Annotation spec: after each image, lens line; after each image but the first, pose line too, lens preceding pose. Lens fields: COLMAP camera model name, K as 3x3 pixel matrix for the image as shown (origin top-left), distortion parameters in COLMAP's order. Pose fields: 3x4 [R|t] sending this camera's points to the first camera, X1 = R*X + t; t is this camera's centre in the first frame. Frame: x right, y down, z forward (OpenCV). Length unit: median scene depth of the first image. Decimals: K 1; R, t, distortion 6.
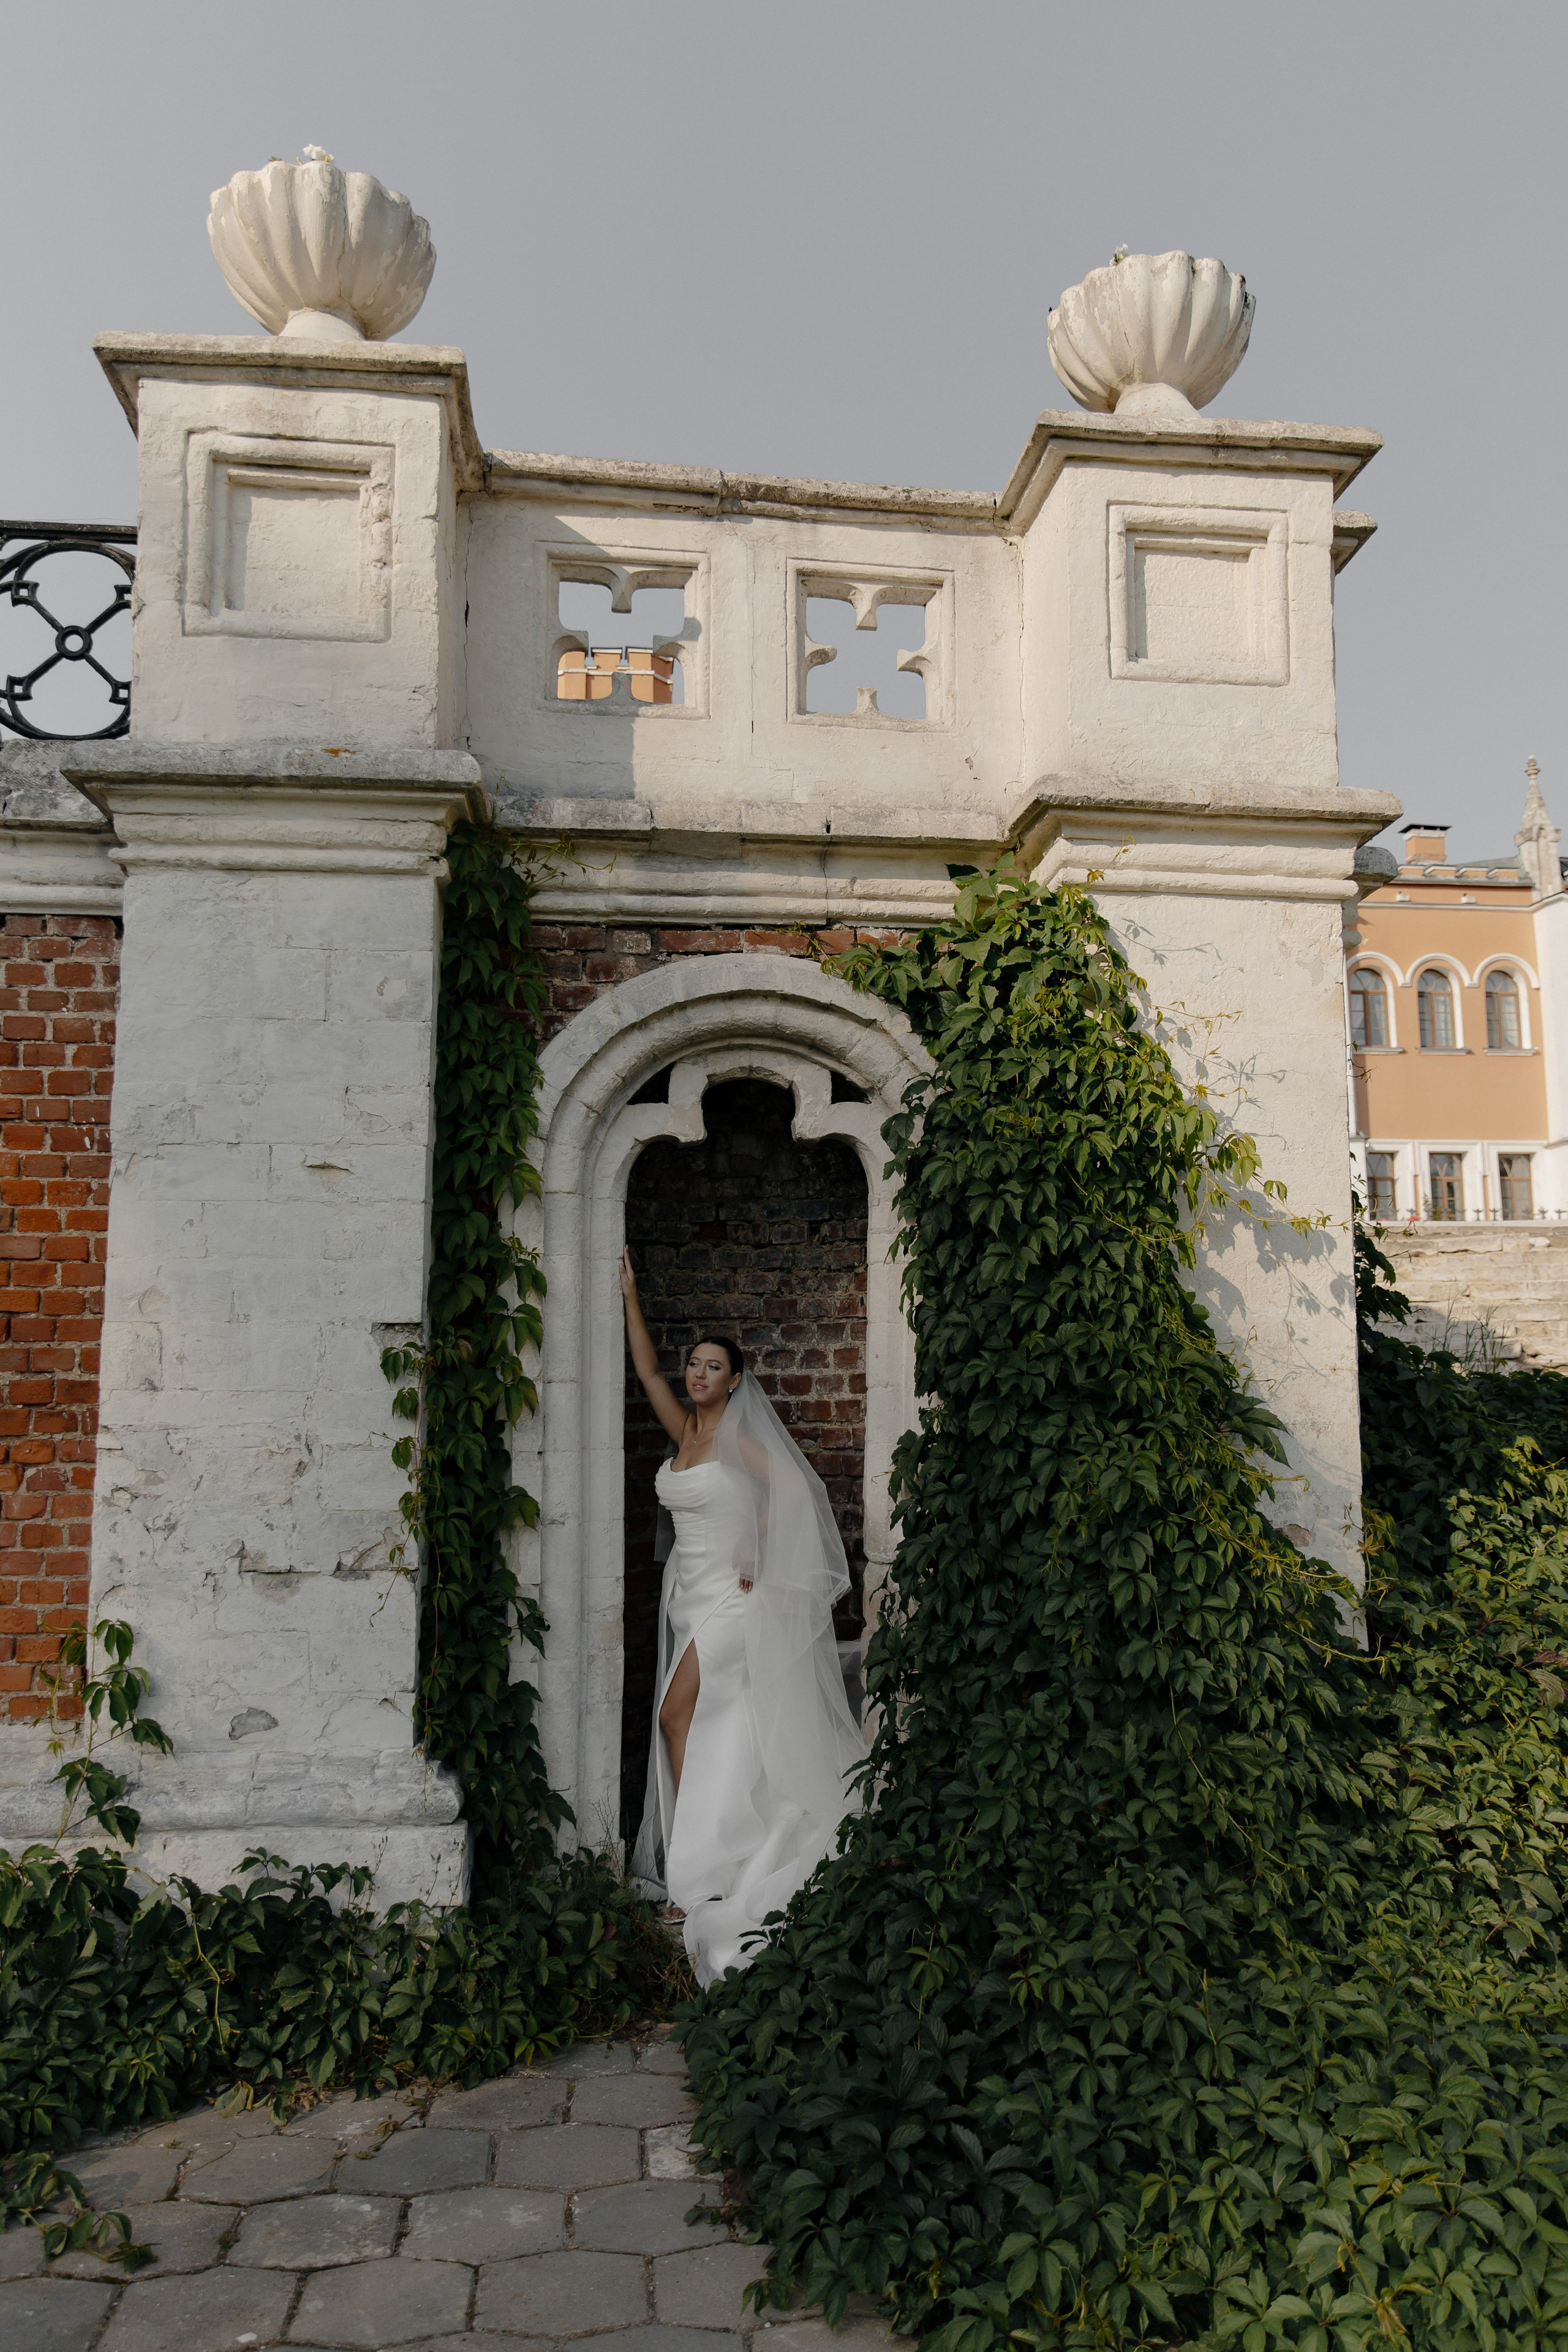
lens RADIAL K [[1706.7, 0, 780.3], [0, 1706.7, 1169.1], [0, 0, 1]] dist [-0.008995, 0.008646]
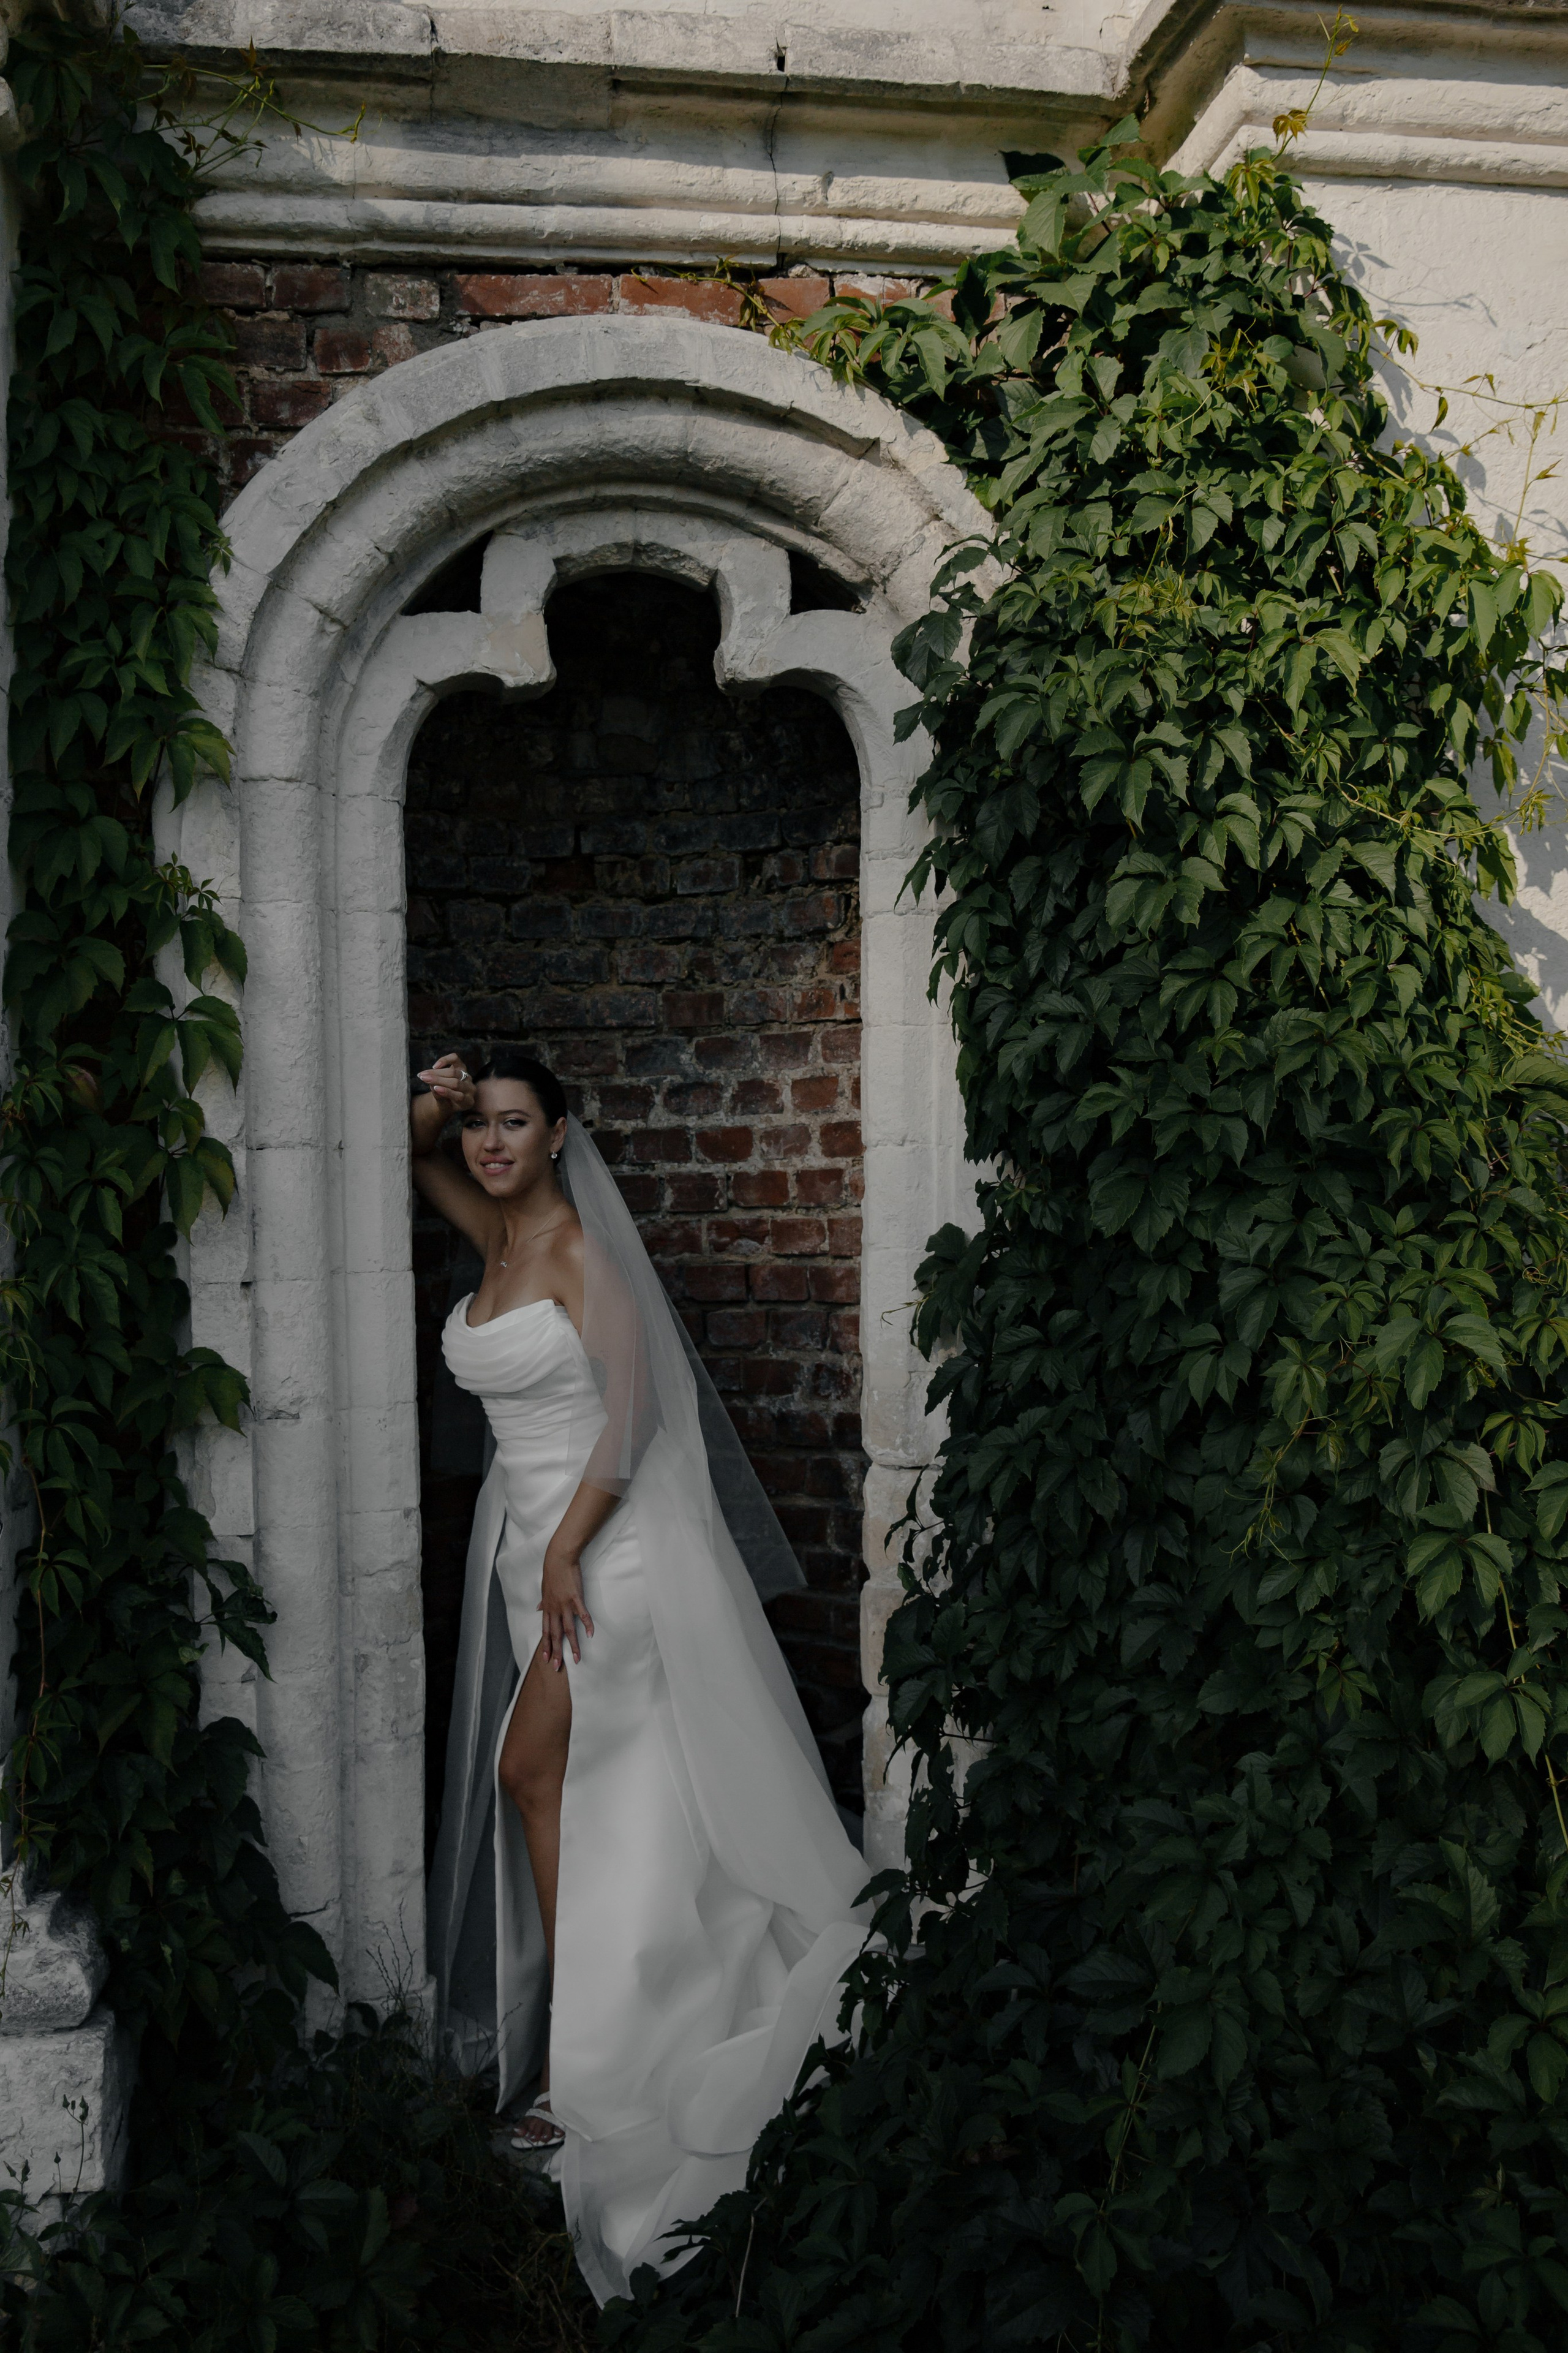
lens RADIAL K [[2087.7, 0, 728.5], [0, 2087.7, 1096.9], [0, 0, 1]] dist [-0.072709, 0.117202]
pose [[0.999083, -0.019112, 0.038325, -0.018252], [0.015085, 0.994593, 0.102750, 0.047459], [-0.040081, -0.102078, 0.993969, 0.373257]]
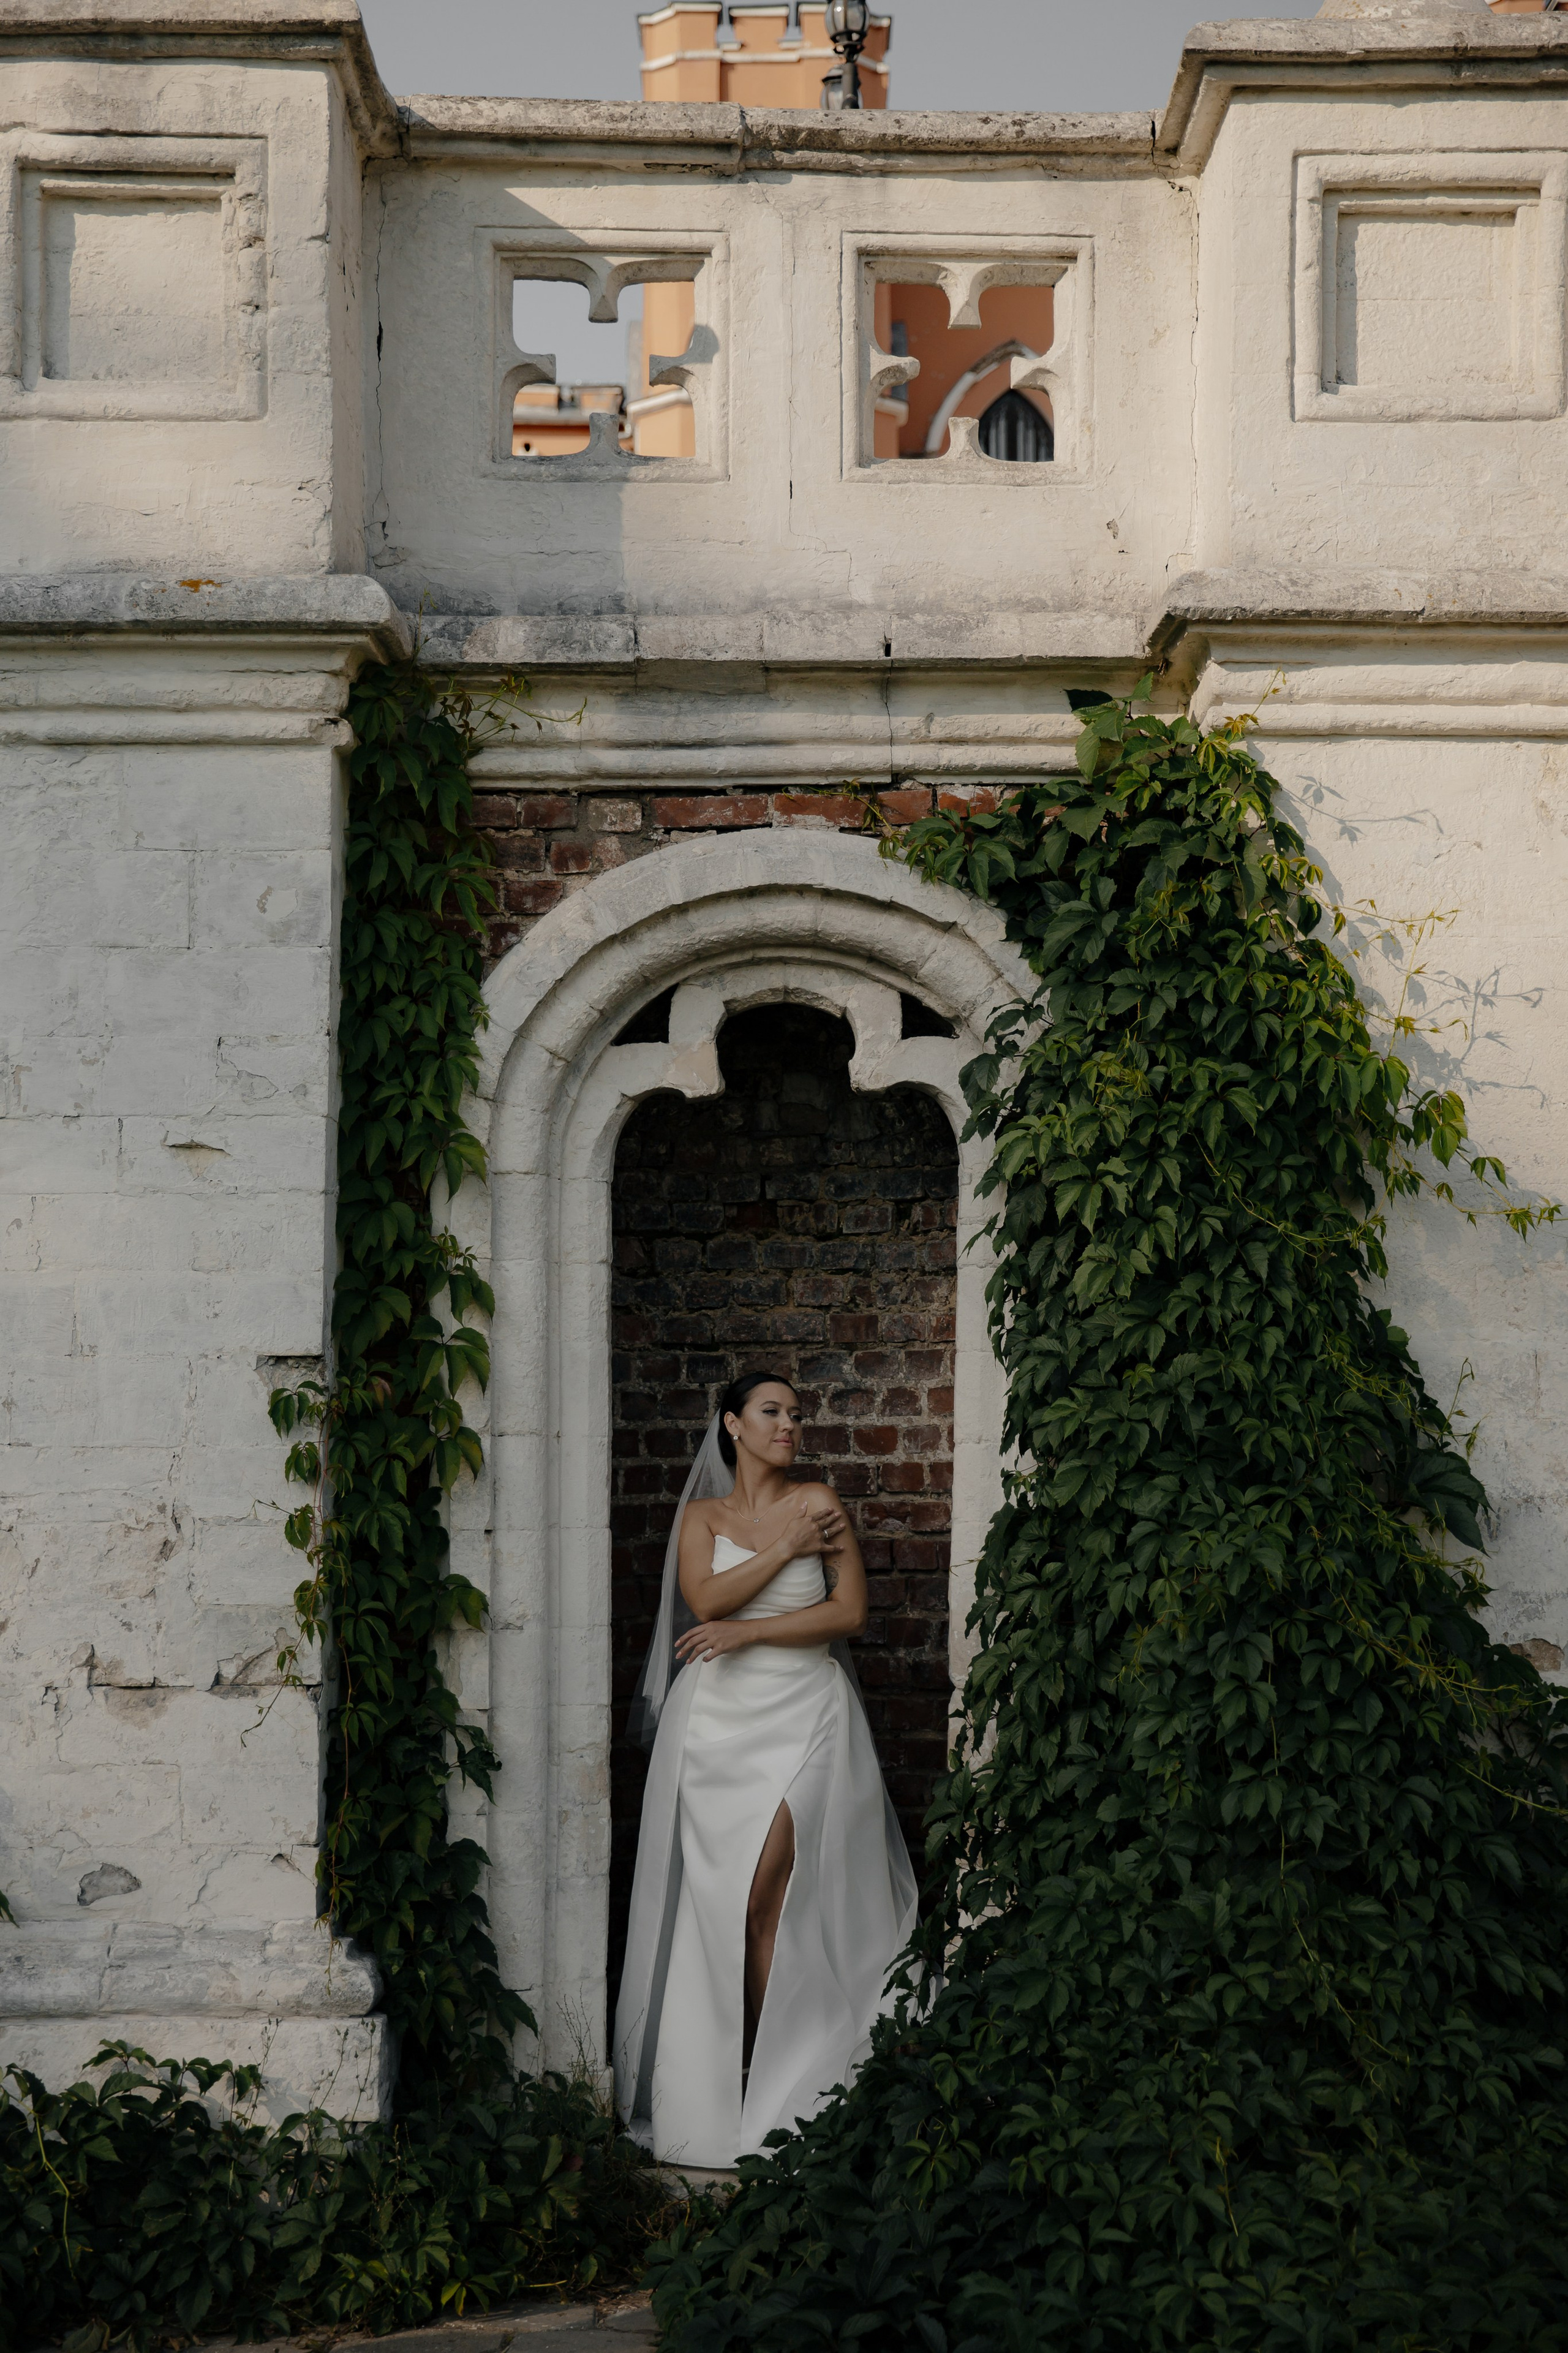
lens RADIAL K [[3491.7, 0, 784.4], [0, 3491.7, 1118.7], [0, 0, 1]] dist [0.048632, 0.239418]
pose [[0.994082, -0.008830, -0.108271, 0.147784], [0.012355, 0.999414, 0.031927, -0.056163], [0.107926, -0.033076, 0.993609, -0.464467]]
